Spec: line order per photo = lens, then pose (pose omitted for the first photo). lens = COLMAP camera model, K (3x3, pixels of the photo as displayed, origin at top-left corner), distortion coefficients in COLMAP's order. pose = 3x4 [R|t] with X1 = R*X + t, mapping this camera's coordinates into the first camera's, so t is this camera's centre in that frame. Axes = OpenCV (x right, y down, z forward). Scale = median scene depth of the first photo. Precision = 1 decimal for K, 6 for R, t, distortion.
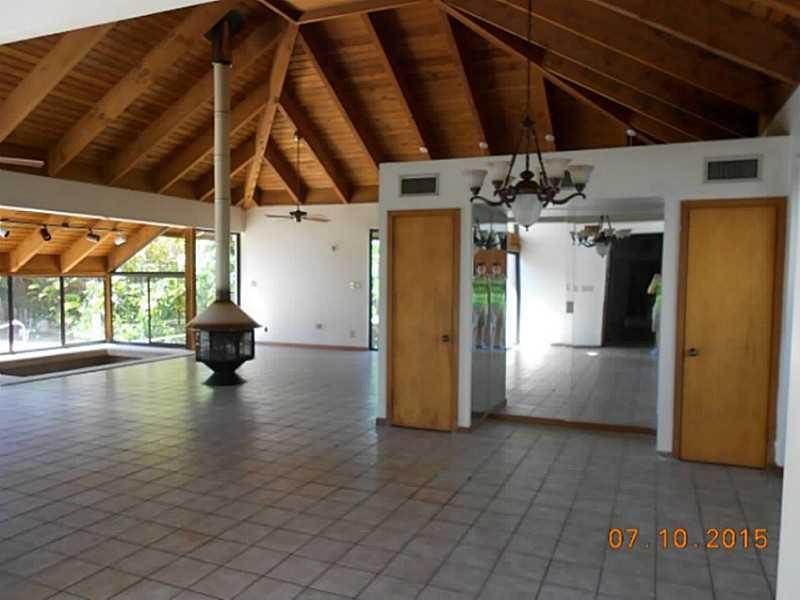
lens RADIAL K [[614.3, 0, 401.2], [0, 614.3, 300.7], [0, 0, 1]] dist [0.000696, -0.008197]
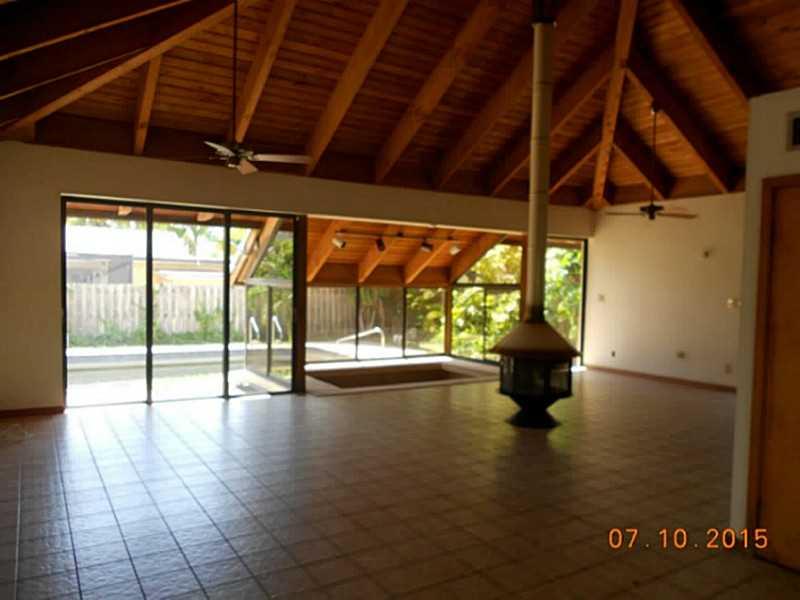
lens RADIAL K [[614.3, 0, 402.0], [0, 614.3, 307.9], [0, 0, 1]] dist [0.000696, -0.008197]
pose [[0.822602, 0.029762, -0.567838, 0.016089], [-0.034297, 0.999408, 0.002697, -0.008899], [0.567582, 0.017256, 0.823136, 0.188548]]
